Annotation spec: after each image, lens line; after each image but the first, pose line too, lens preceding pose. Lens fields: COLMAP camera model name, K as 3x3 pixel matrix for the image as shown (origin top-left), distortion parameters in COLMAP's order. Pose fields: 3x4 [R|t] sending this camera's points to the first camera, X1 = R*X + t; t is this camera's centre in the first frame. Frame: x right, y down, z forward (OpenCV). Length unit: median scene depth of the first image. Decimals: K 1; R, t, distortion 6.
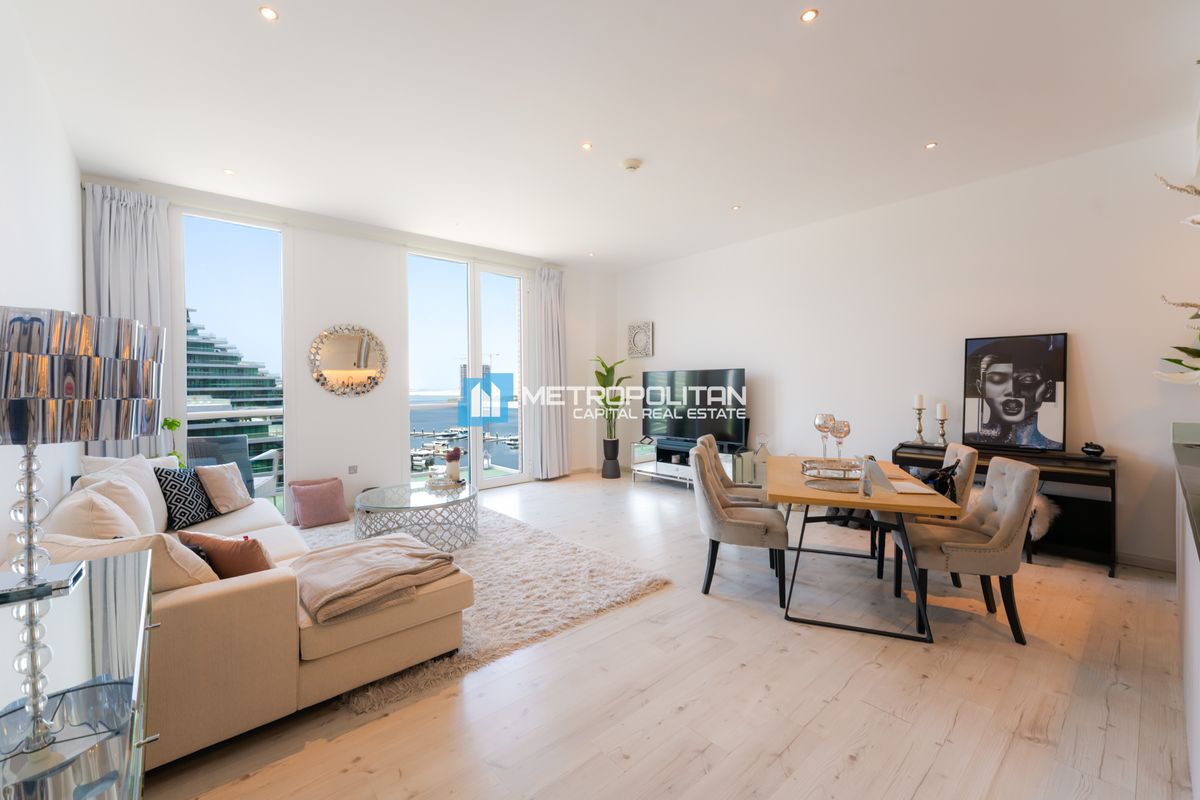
lens RADIAL K [[497.3, 0, 577.7], [0, 497.3, 385.8], [0, 0, 1]] dist [0.007250, -0.001327]
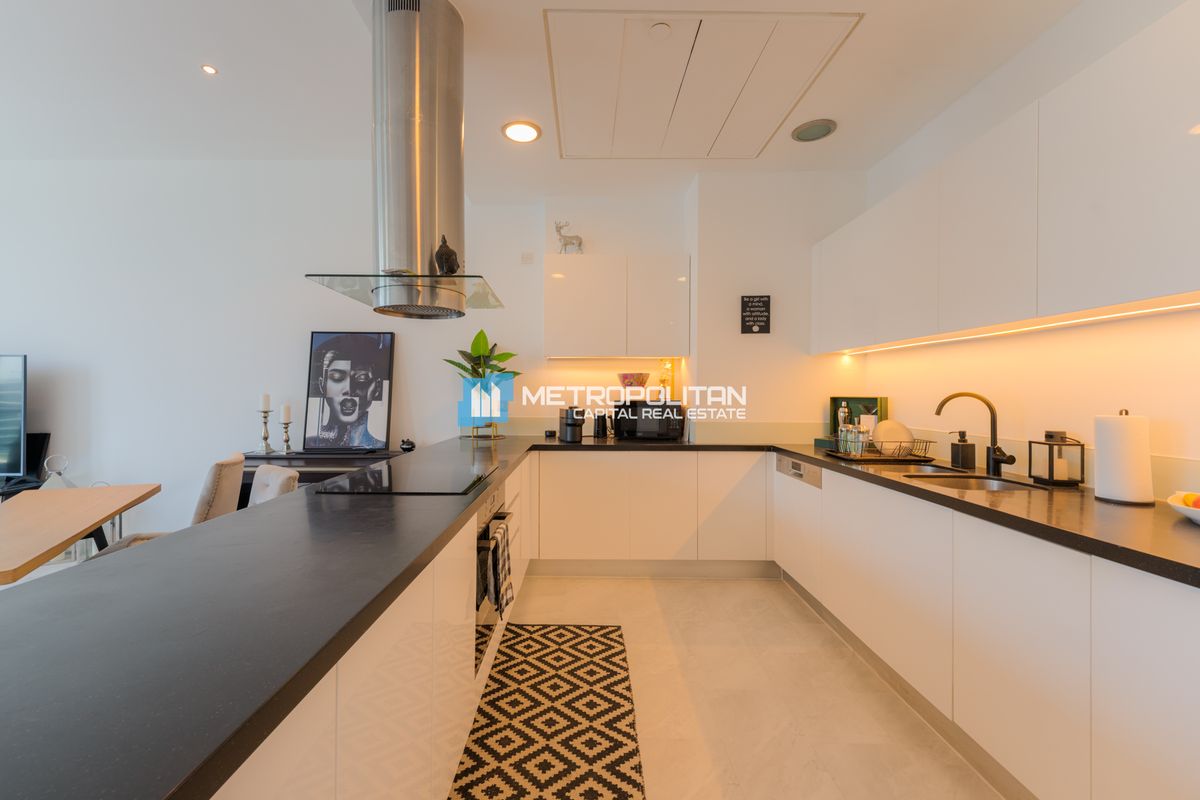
lens RADIAL K [[497.3, 0, 584.6], [0, 497.3, 393.5], [0, 0, 1]] dist [0.007250, -0.001327]
pose [[0.652517, 0.007225, 0.757739, 0.445380], [-0.003173, 0.999972, -0.006803, 0.022476], [-0.757767, 0.002035, 0.652522, 0.048426]]
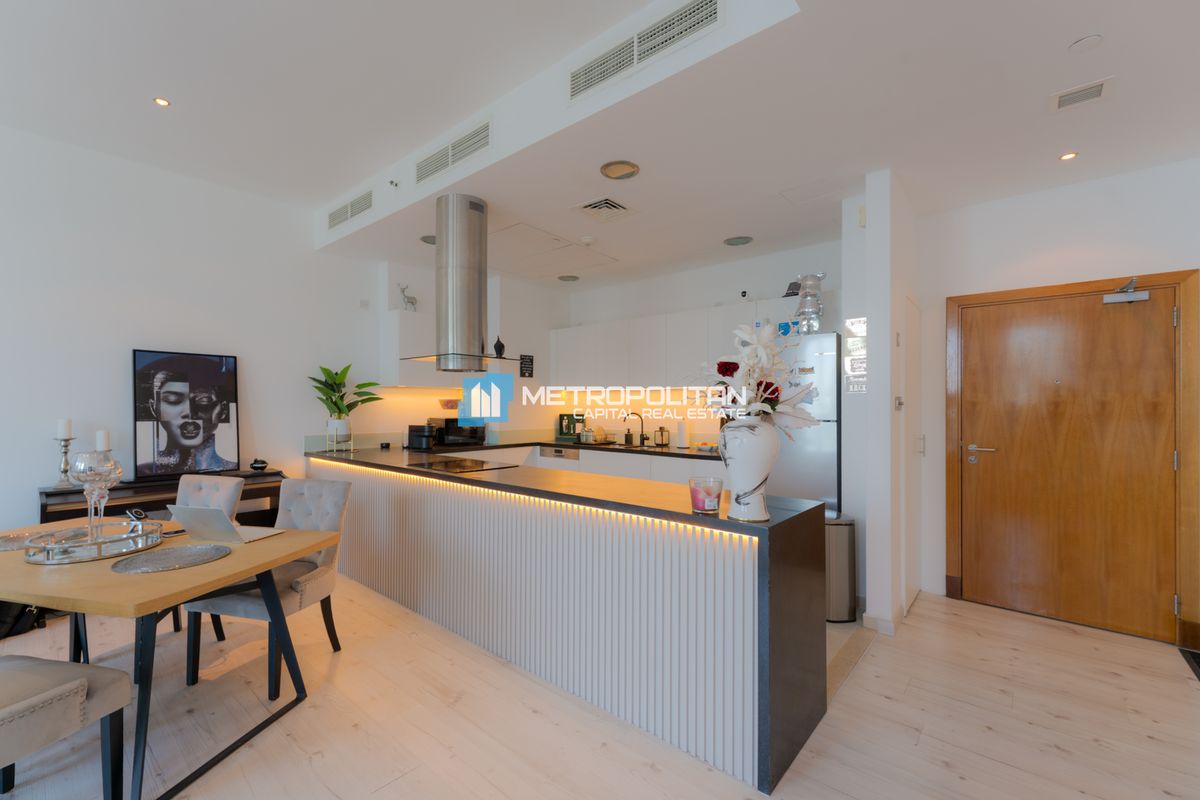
lens RADIAL K [[497.3, 0, 581.2], [0, 497.3, 403.4], [0, 0, 1]] dist [0.007250, -0.001327]
pose [[-0.146158, 0.014680, 0.989152, -0.147908], [0.006049, 0.999884, -0.013945, 0.010626], [-0.989243, 0.003946, -0.146230, 0.417950]]
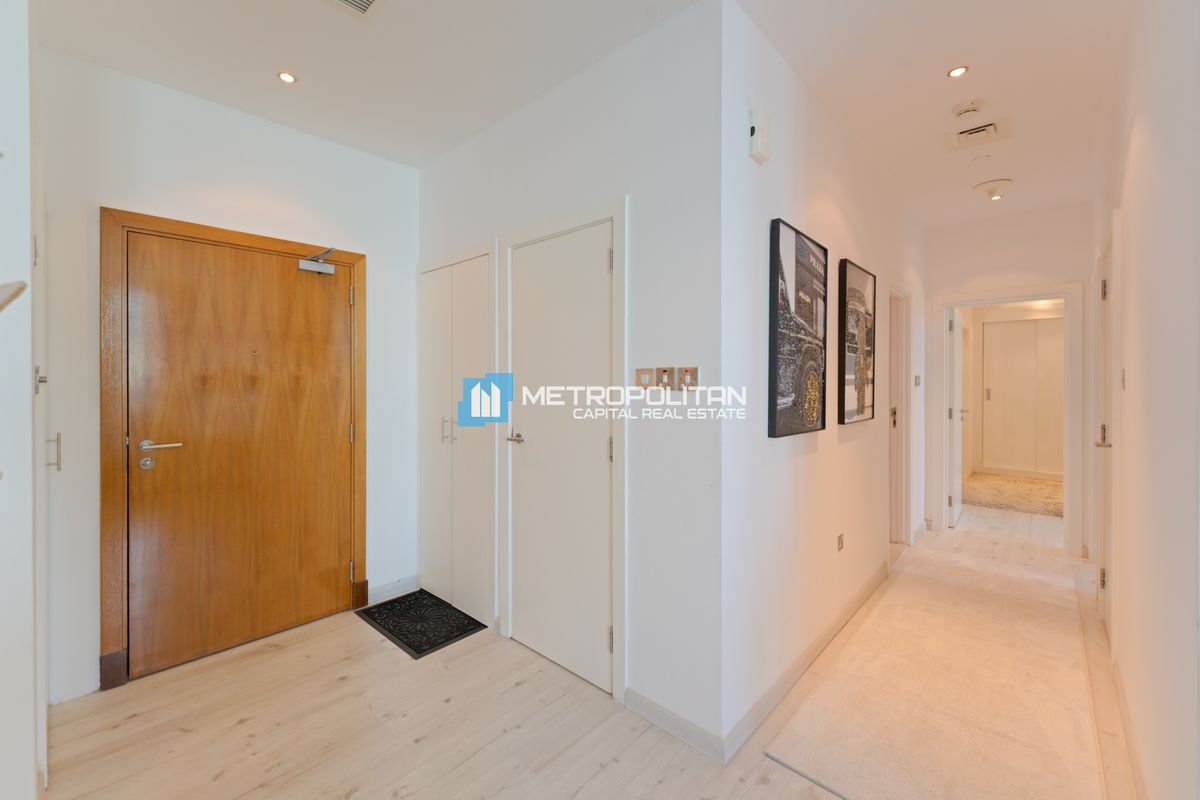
lens RADIAL K [[497.3, 0, 589.3], [0, 497.3, 379.7], [0, 0, 1]] dist [0.007250, -0.001327]
pose [[-0.993025, 0.012998, -0.117188, 0.177764], [0.011820, 0.999872, 0.010743, 0.003445], [0.117313, 0.009283, -0.993052, 0.249114]]
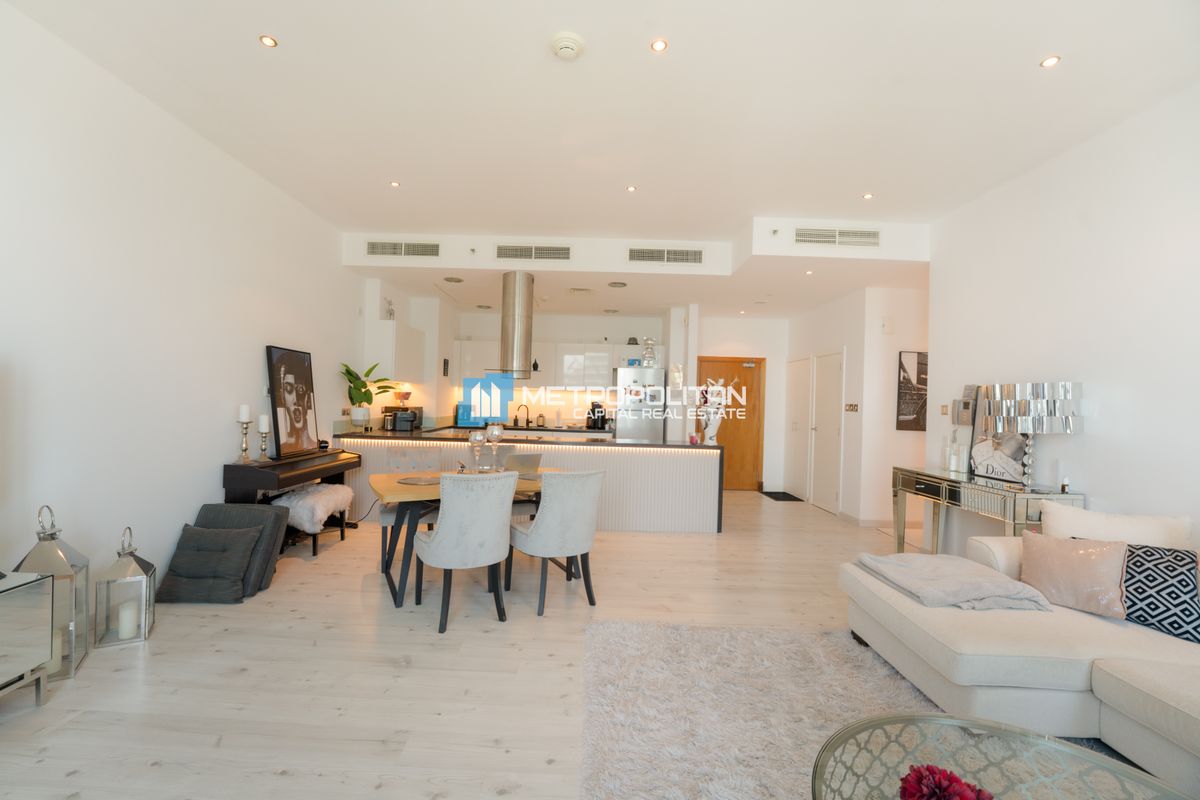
lens RADIAL K [[497.3, 0, 583.3], [0, 497.3, 394.0], [0, 0, 1]] dist [0.007250, -0.001327]
pose [[-0.756483, -0.000214, 0.654013, -0.315538], [-0.015000, 0.999743, -0.017023, 0.005278], [-0.653841, -0.022688, -0.756292, 1.409299]]
